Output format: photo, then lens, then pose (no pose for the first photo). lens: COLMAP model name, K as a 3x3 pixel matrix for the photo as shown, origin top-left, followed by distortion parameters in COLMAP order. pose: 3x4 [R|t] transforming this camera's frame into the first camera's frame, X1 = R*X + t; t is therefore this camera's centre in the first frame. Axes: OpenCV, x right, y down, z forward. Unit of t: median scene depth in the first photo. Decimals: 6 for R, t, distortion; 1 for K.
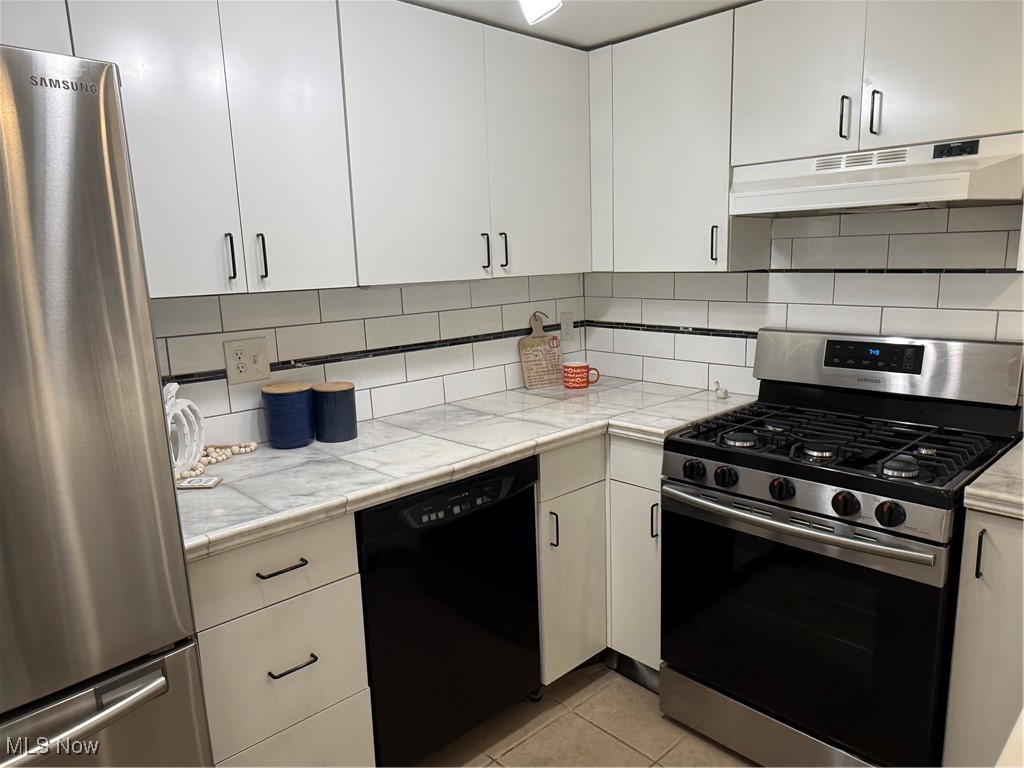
lens RADIAL K [[693.7, 0, 524.6], [0, 693.7, 389.0], [0, 0, 1]] dist [0.000808, -0.000812]
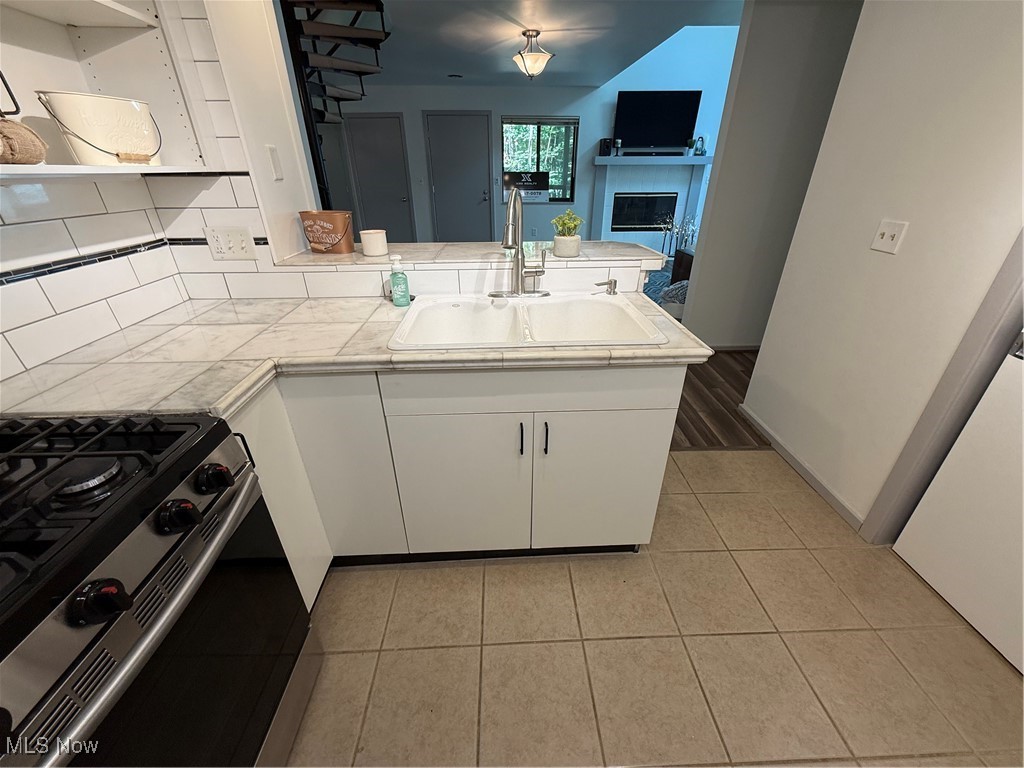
lens RADIAL K [[408.6, 0, 513.4], [0, 408.6, 383.4], [0, 0, 1]] dist [0.000307, 0.000887]
pose [[-0.743183, -0.284861, 0.605420, -0.019652], [0.150044, 0.810843, 0.565703, -0.114224], [-0.652047, 0.511261, -0.559863, 0.758461]]
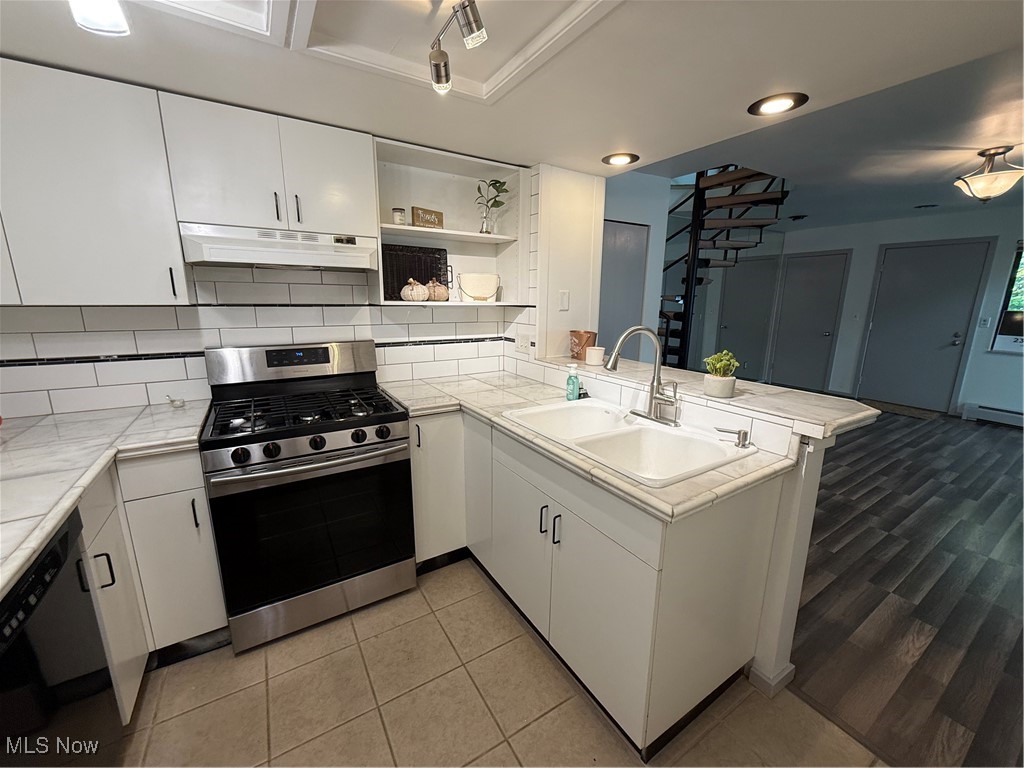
lens RADIAL K [[408.6, 0, 514.5], [0, 408.6, 382.8], [0, 0, 1]] dist [0.000307, 0.000887]
pose [[0.211211, -0.175068, 0.961635, -0.349199], [0.166332, 0.975917, 0.141136, -0.039314], [-0.963184, 0.130141, 0.235244, 0.287787]]
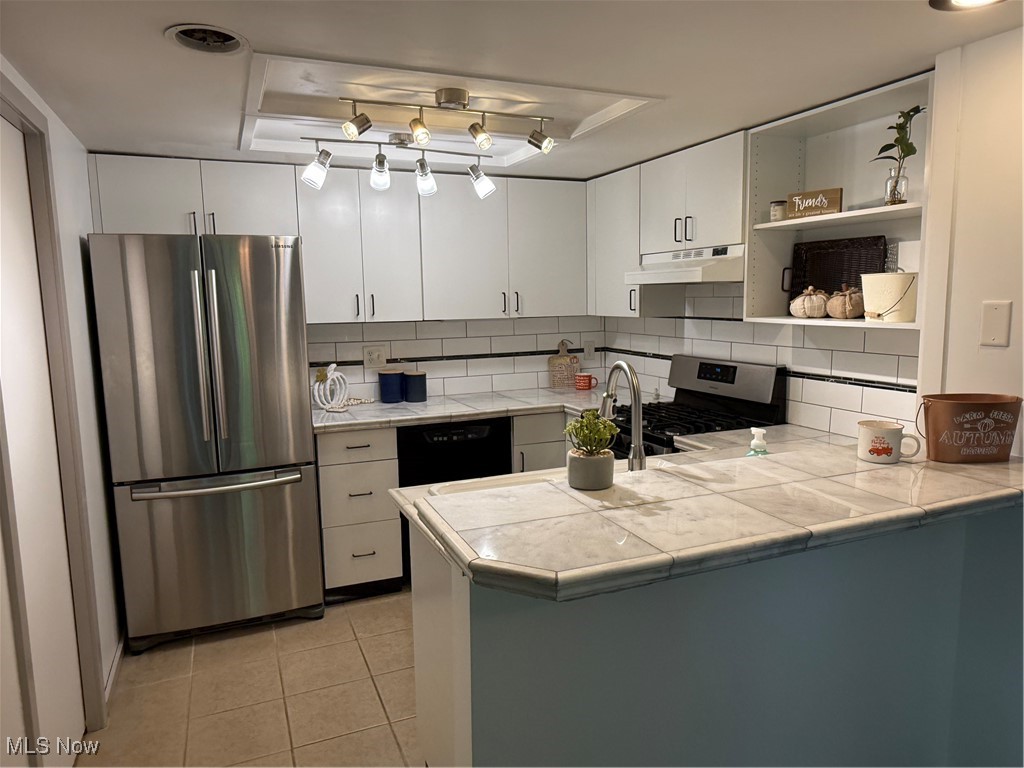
lens RADIAL K [[693.7, 0, 525.4], [0, 693.7, 389.3], [0, 0, 1]] dist [0.000808, -0.000812]
pose [[0.934852, 0.061176, -0.349726, 0.664943], [-0.078503, 0.996279, -0.035572, 0.083736], [0.346249, 0.060709, 0.936176, -0.653206]]
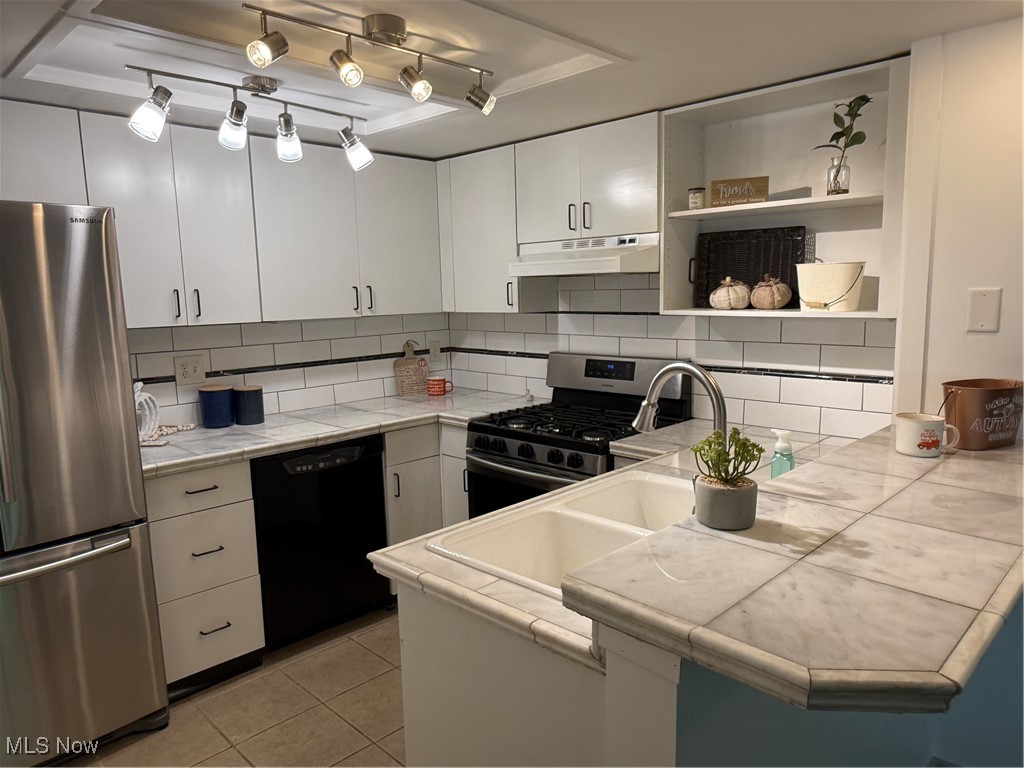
lens RADIAL K [[693.7, 0, 512.2], [0, 693.7, 388.9], [0, 0, 1]] dist [0.000808, -0.000812]
pose [[0.999834, 0.003384, 0.017885, 0.269499], [-0.002511, 0.998813, -0.048637, 0.070101], [-0.018028, 0.048584, 0.998656, -0.509338]]
